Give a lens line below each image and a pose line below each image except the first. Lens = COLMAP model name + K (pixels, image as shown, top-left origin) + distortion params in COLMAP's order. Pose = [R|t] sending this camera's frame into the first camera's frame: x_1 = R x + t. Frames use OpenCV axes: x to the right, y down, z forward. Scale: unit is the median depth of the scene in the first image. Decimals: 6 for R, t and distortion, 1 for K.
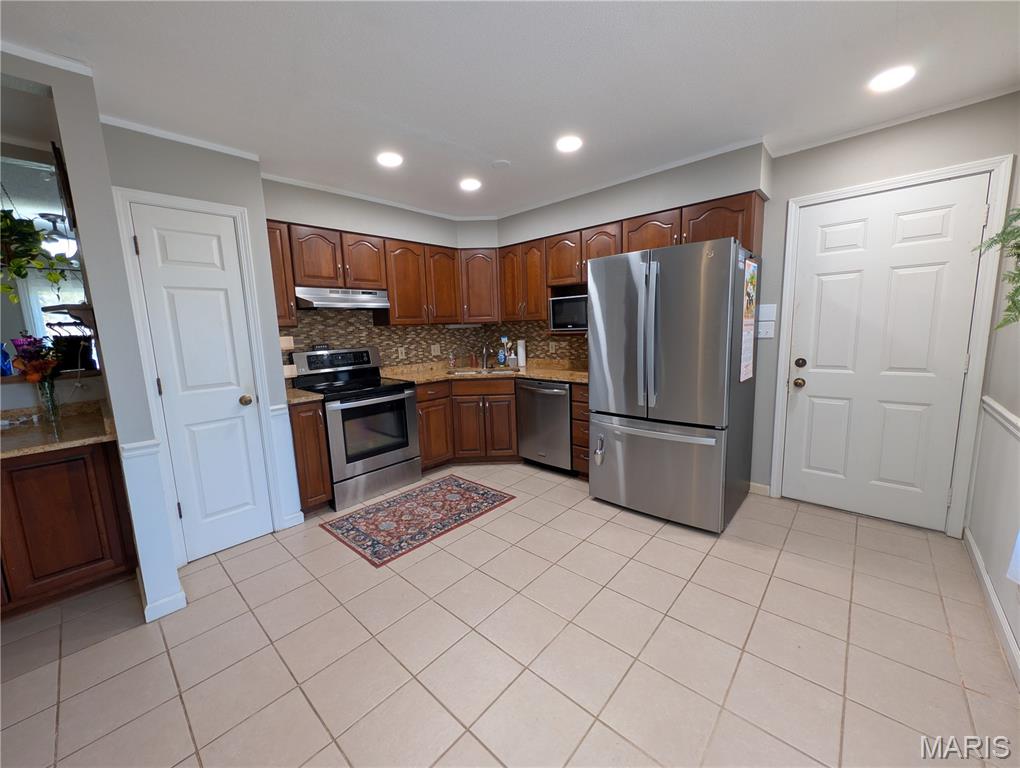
lens RADIAL K [[393.4, 0, 510.3], [0, 393.4, 382.9], [0, 0, 1]] dist [0.003314, 0.000098]
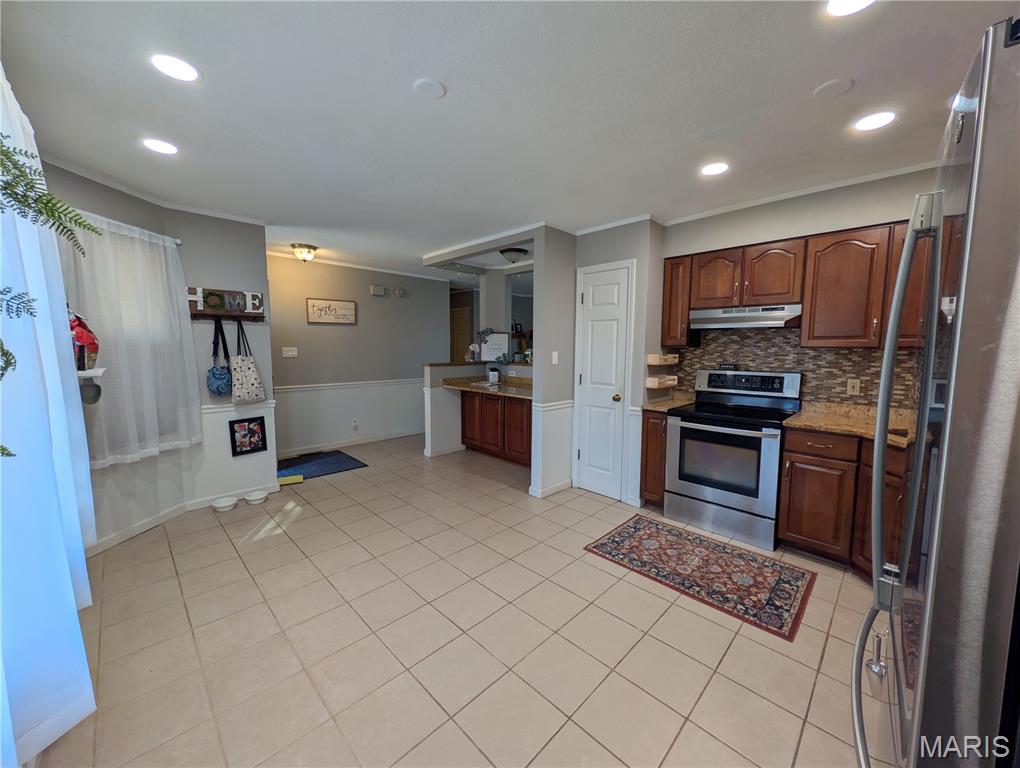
lens RADIAL K [[393.4, 0, 513.4], [0, 393.4, 384.3], [0, 0, 1]] dist [0.003314, 0.000098]
pose [[-0.051643, 0.127185, -0.990534, 0.591661], [-0.148121, 0.979911, 0.133544, -0.111386], [0.987620, 0.153616, -0.031767, 0.556214]]
